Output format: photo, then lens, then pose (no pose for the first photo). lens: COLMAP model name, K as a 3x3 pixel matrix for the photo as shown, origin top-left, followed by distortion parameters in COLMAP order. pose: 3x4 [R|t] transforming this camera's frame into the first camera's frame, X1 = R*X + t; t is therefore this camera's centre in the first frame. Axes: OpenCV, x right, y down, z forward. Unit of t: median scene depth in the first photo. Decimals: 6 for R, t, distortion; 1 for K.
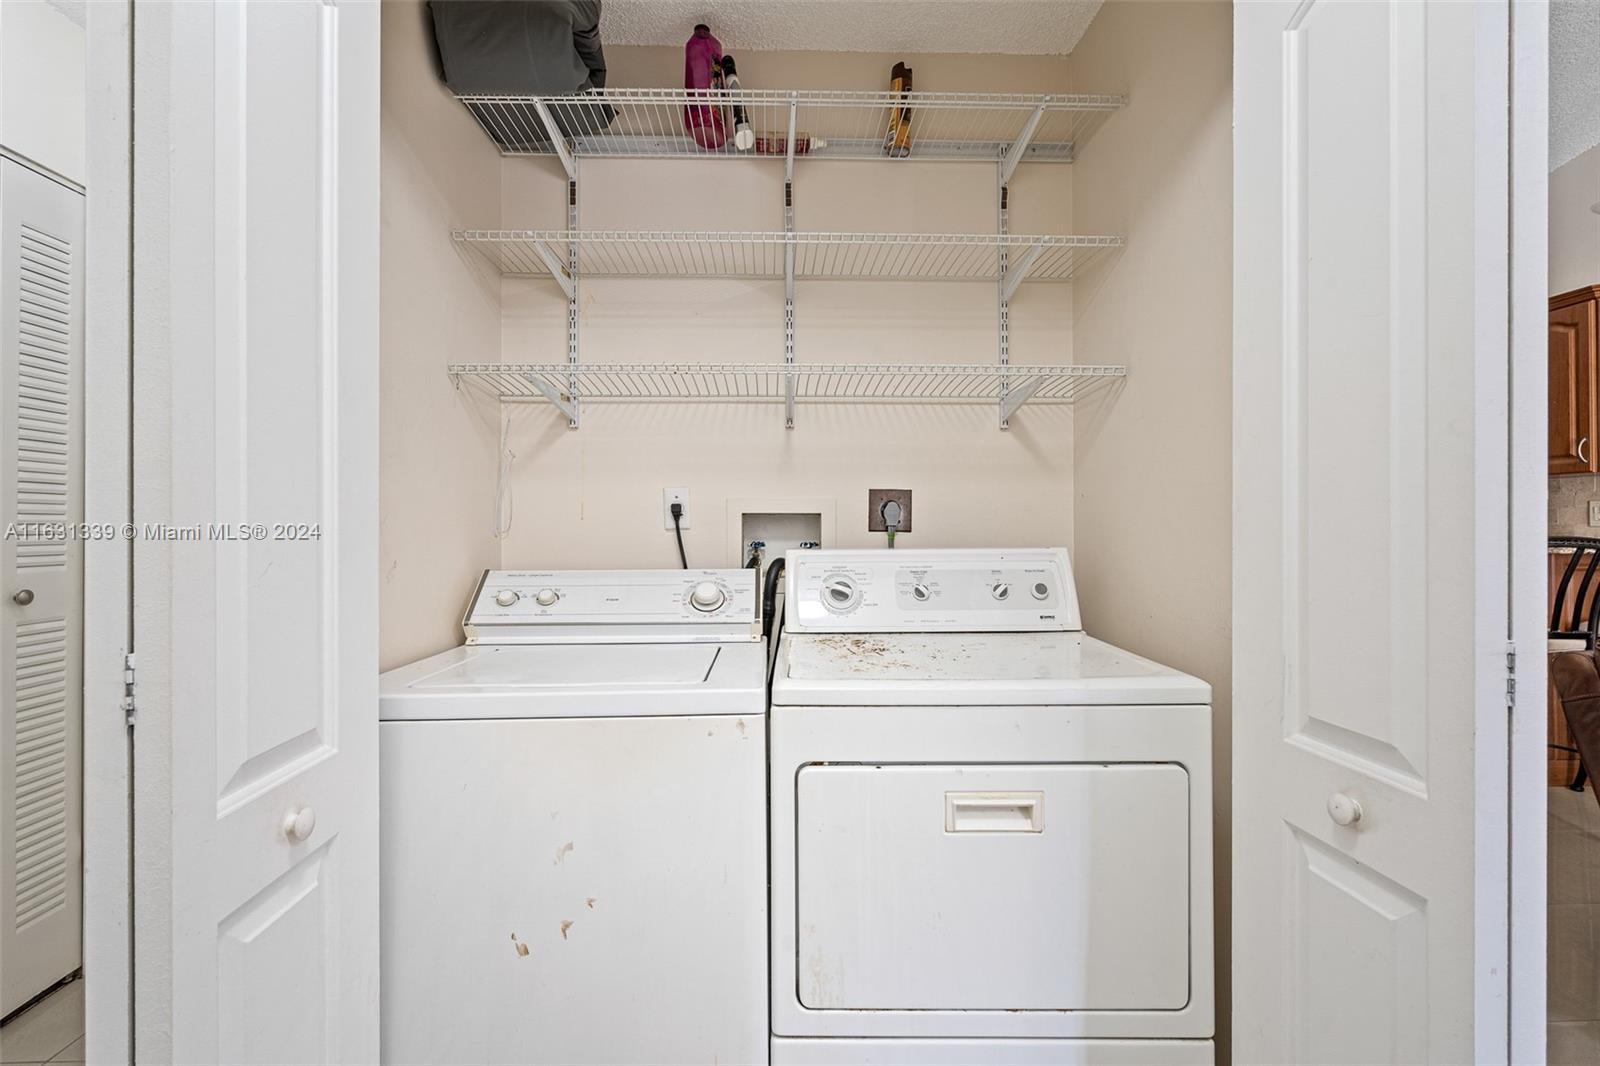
lens RADIAL K [[729.7, 0, 792.3], [0, 729.7, 518.4], [0, 0, 1]] dist [-0.002049, 0.000203]
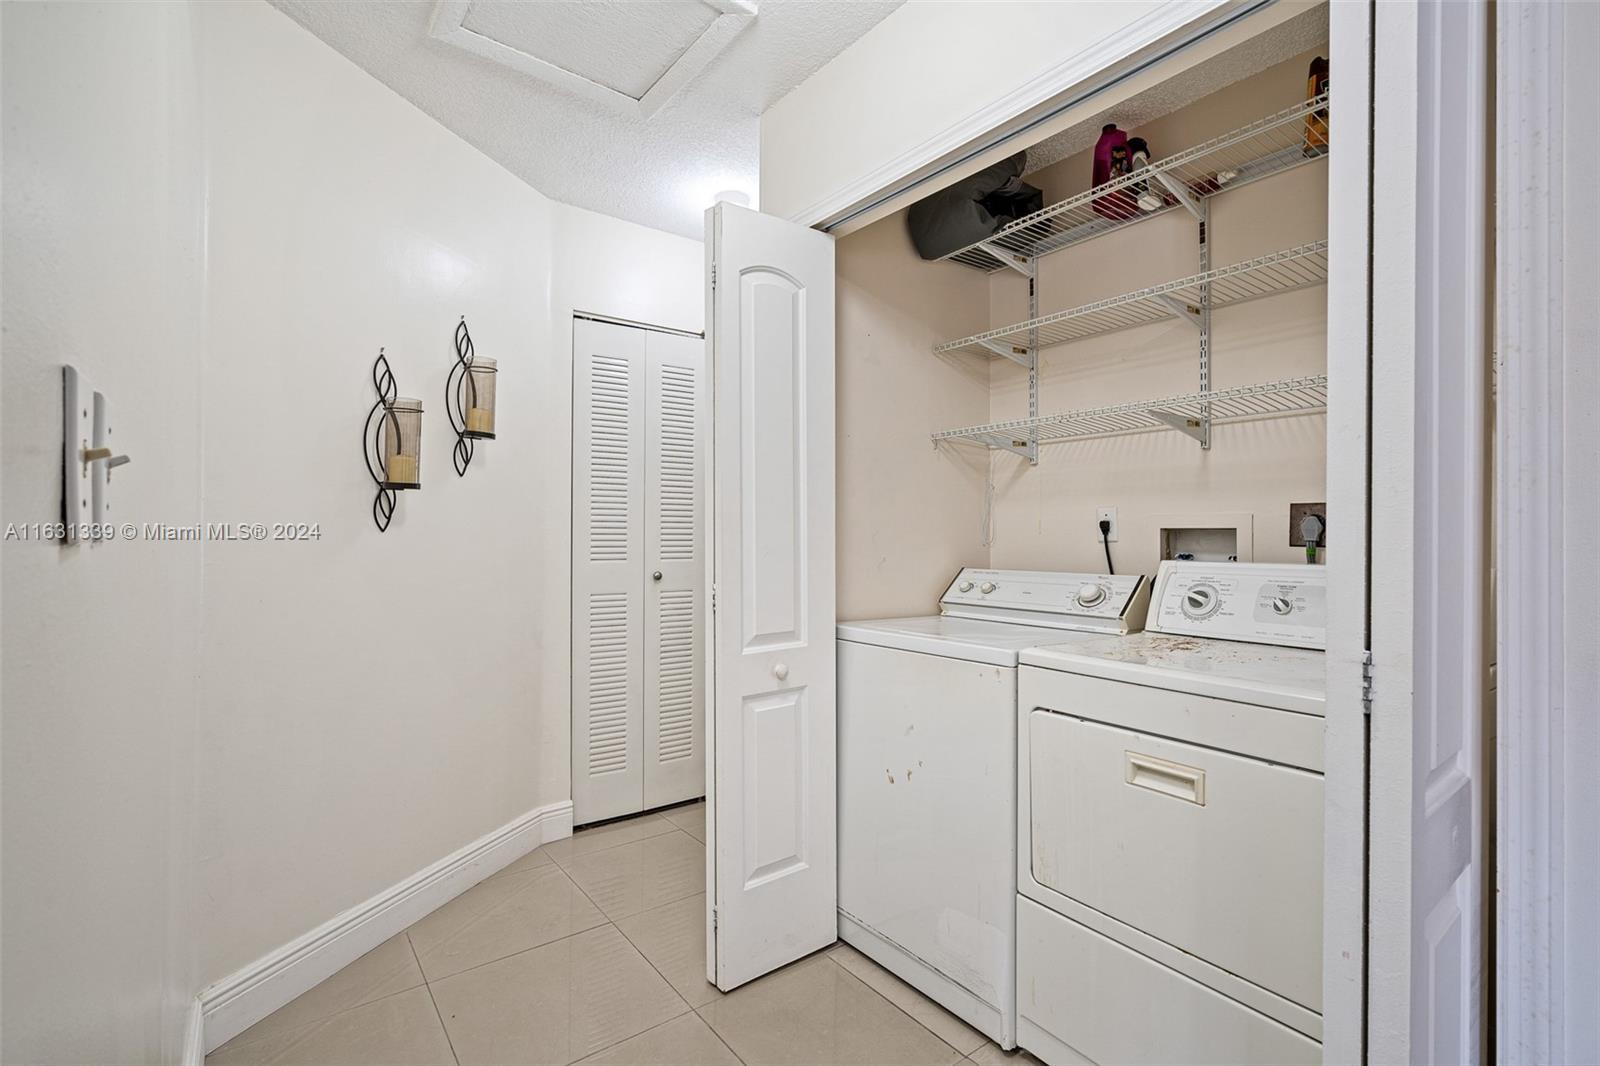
lens RADIAL K [[736.7, 0, 808.1], [0, 736.7, 530.1], [0, 0, 1]] dist [-0.000890, 0.000349]
pose [[0.584132, -0.002016, -0.811656, 0.615086], [0.001037, 0.999998, -0.001738, -0.003204], [0.811658, 0.000174, 0.584133, -0.127189]]
